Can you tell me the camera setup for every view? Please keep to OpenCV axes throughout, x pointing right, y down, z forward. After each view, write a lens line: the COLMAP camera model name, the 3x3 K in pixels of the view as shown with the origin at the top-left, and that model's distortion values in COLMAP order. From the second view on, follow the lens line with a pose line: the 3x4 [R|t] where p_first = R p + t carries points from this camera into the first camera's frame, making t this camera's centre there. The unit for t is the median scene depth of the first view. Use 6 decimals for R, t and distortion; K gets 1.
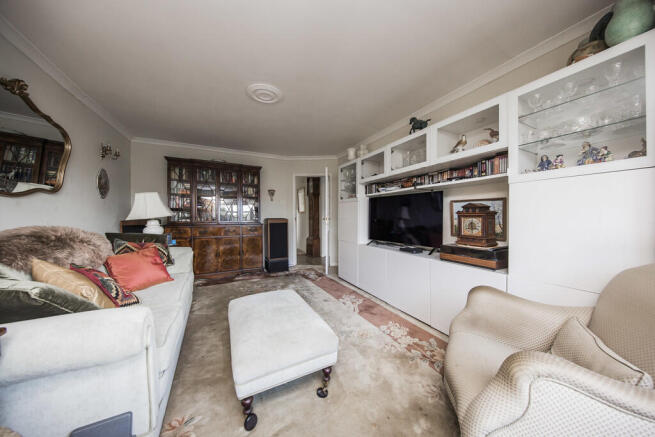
lens RADIAL K [[209.3, 0, 328.3], [0, 209.3, 216.9], [0, 0, 1]] dist [-0.000131, -0.000013]
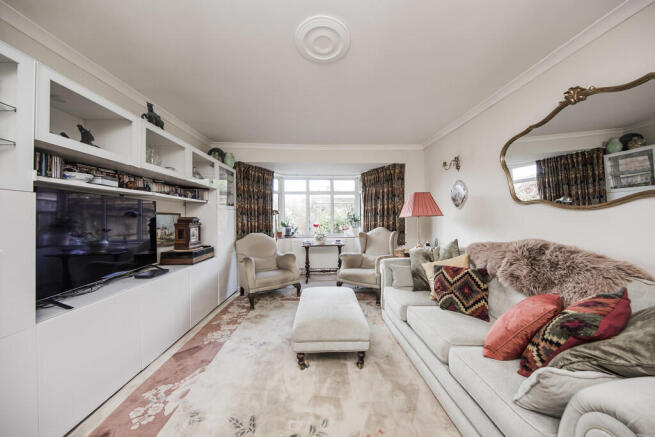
lens RADIAL K [[226.1, 0, 326.4], [0, 226.1, 217.2], [0, 0, 1]] dist [0.000049, 0.000005]
pose [[-0.904846, 0.007099, 0.425679, -0.566365], [0.008375, 0.999964, 0.001126, -0.045469], [-0.425656, 0.004584, -0.904873, 1.536591]]
